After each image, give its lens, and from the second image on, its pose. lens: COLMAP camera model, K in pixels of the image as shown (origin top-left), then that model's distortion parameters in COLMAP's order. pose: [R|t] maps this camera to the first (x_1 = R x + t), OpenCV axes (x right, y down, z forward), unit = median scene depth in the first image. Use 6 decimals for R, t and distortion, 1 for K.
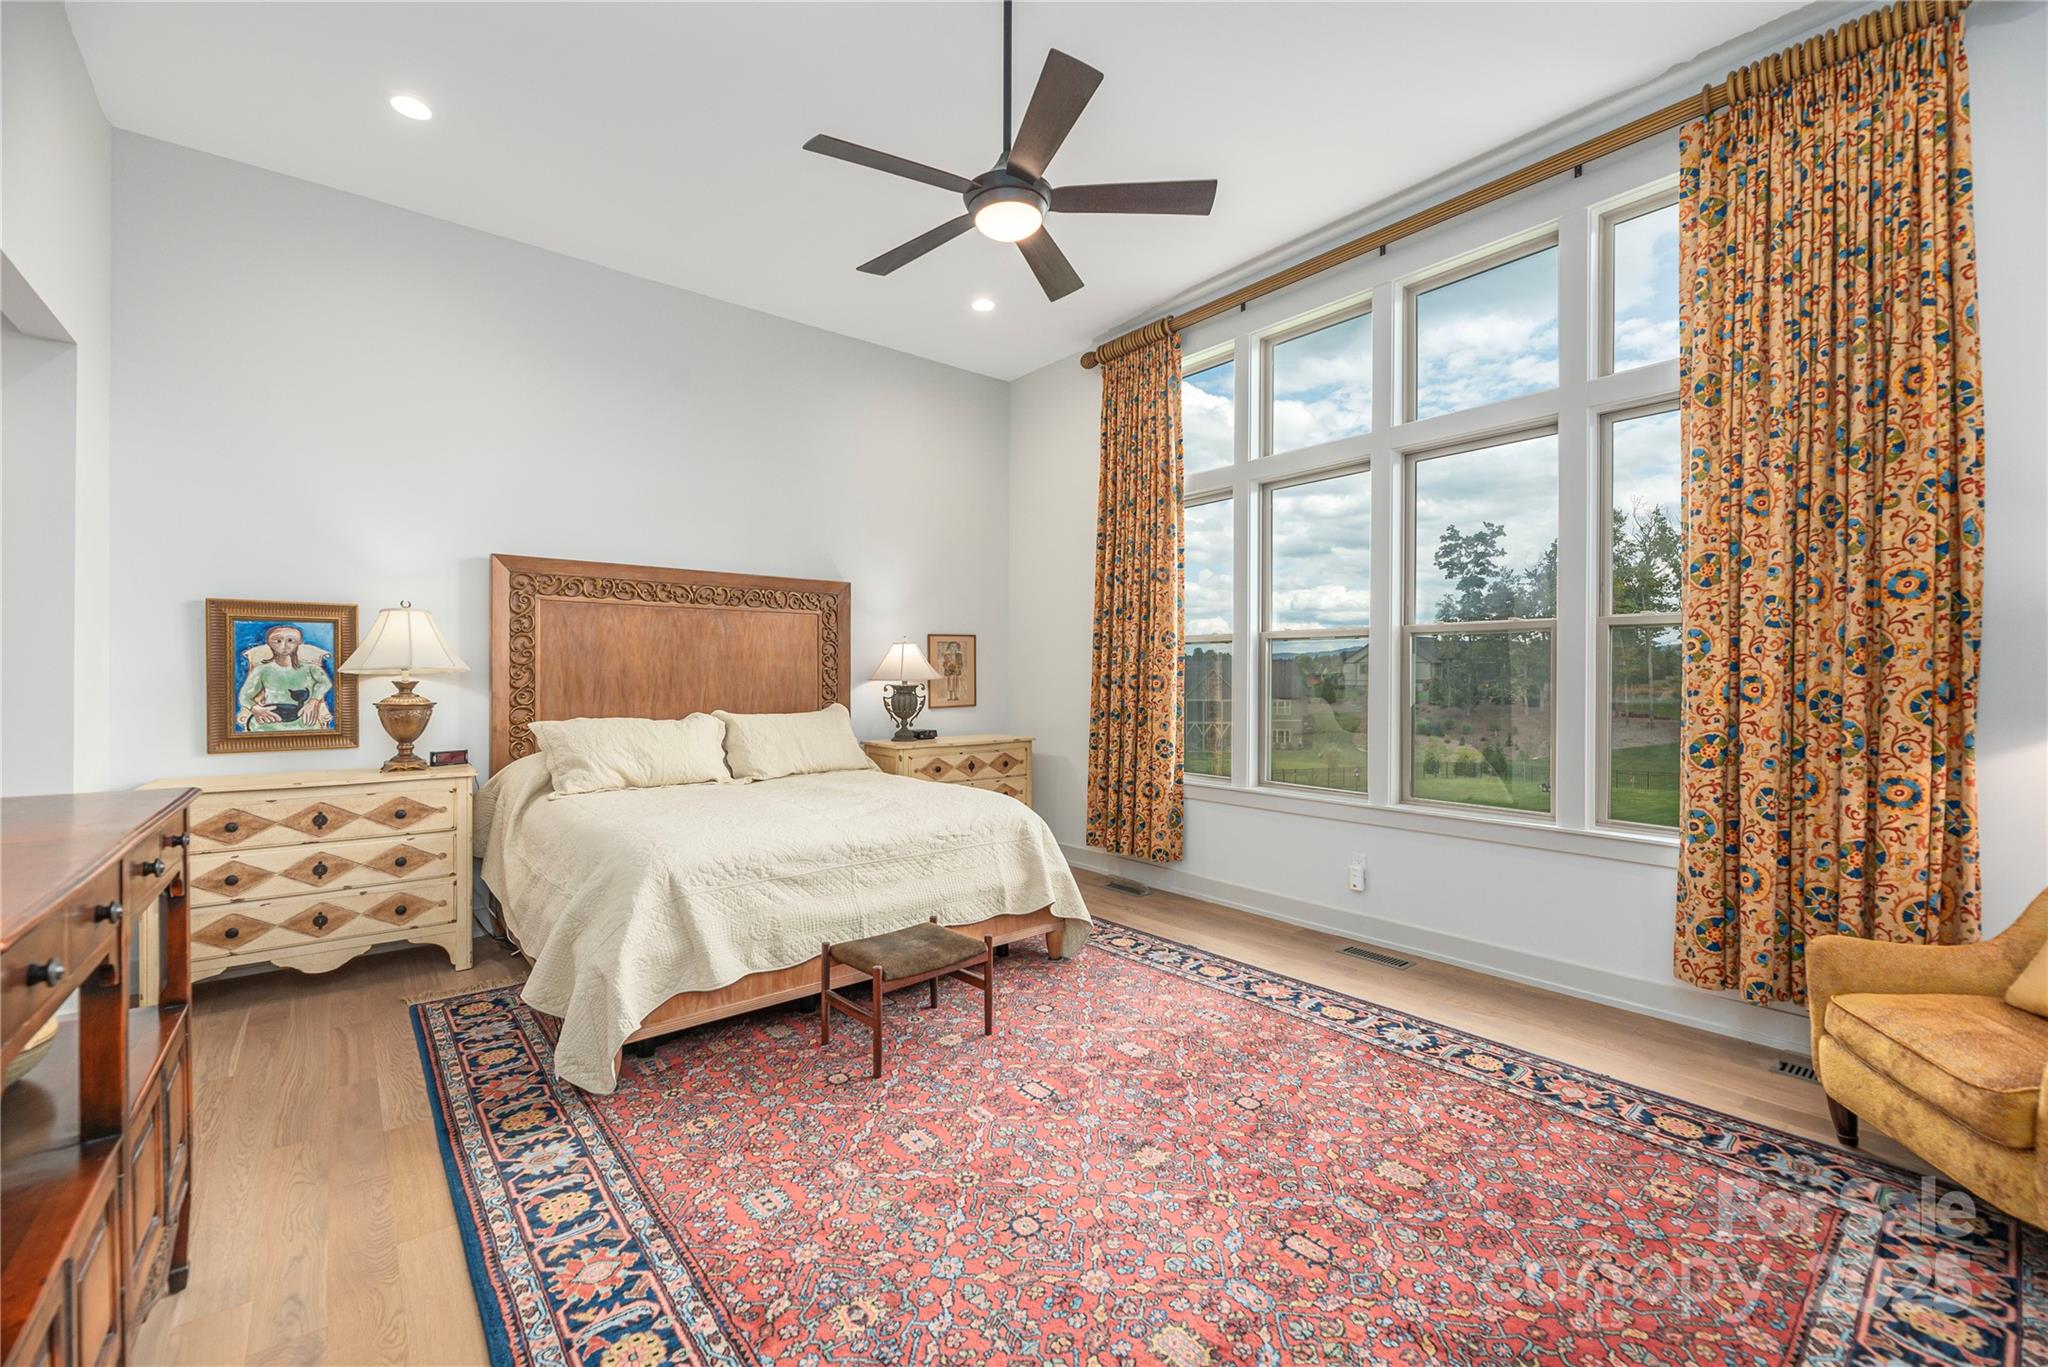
lens RADIAL K [[836.7, 0, 1019.3], [0, 836.7, 678.6], [0, 0, 1]] dist [0.000898, -0.000570]
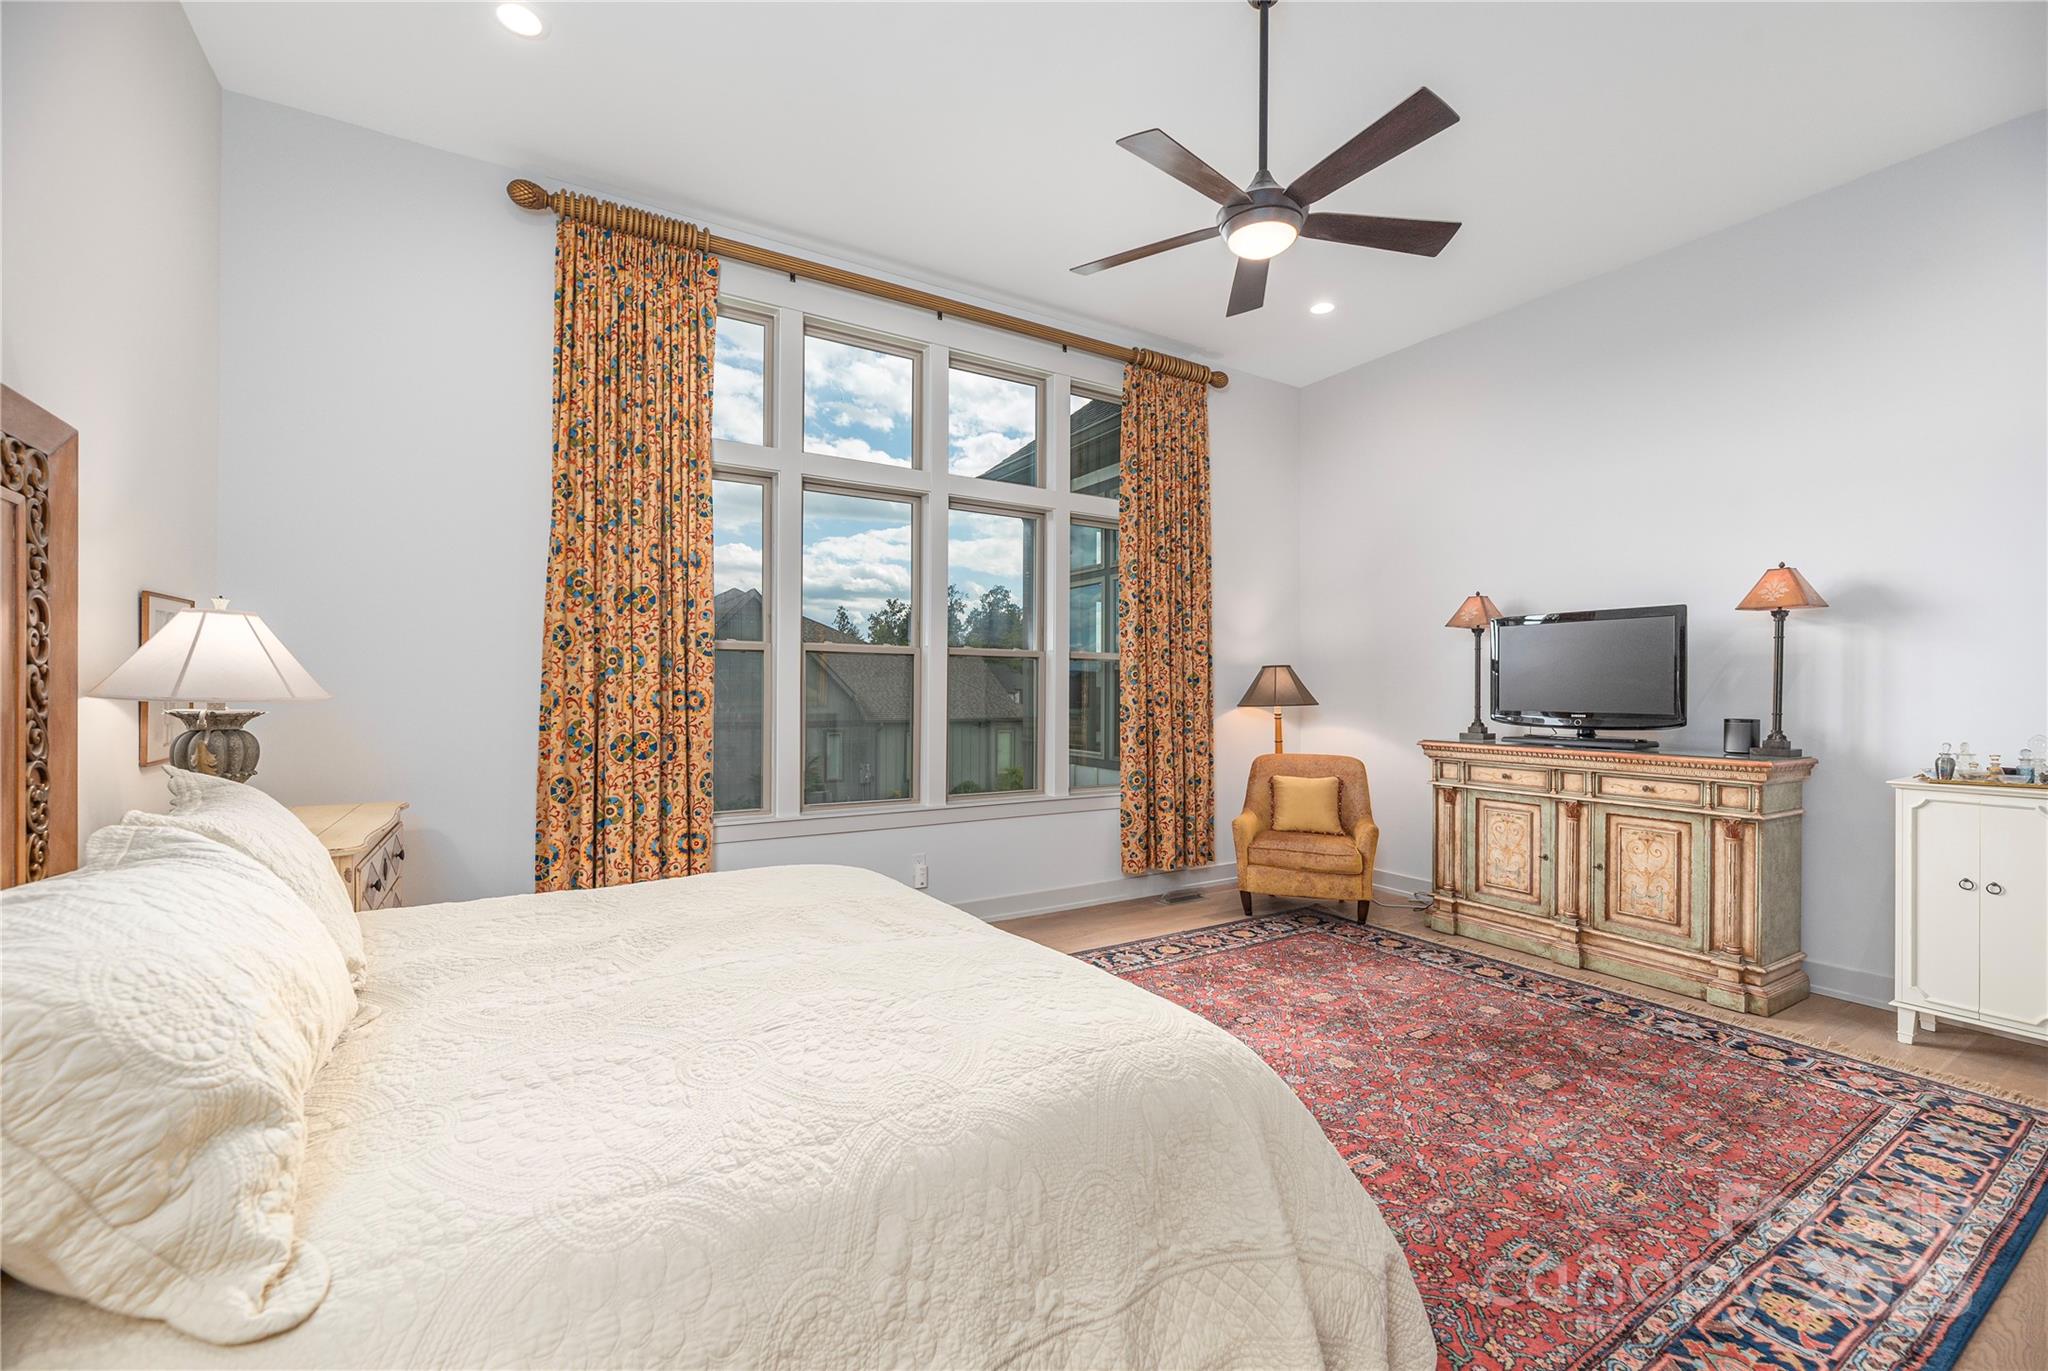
lens RADIAL K [[836.7, 0, 1015.0], [0, 836.7, 688.8], [0, 0, 1]] dist [0.000898, -0.000570]
pose [[0.138826, -0.003014, 0.990312, -0.931280], [-0.004193, 0.999985, 0.003631, -0.014980], [-0.990308, -0.004656, 0.138812, 1.021276]]
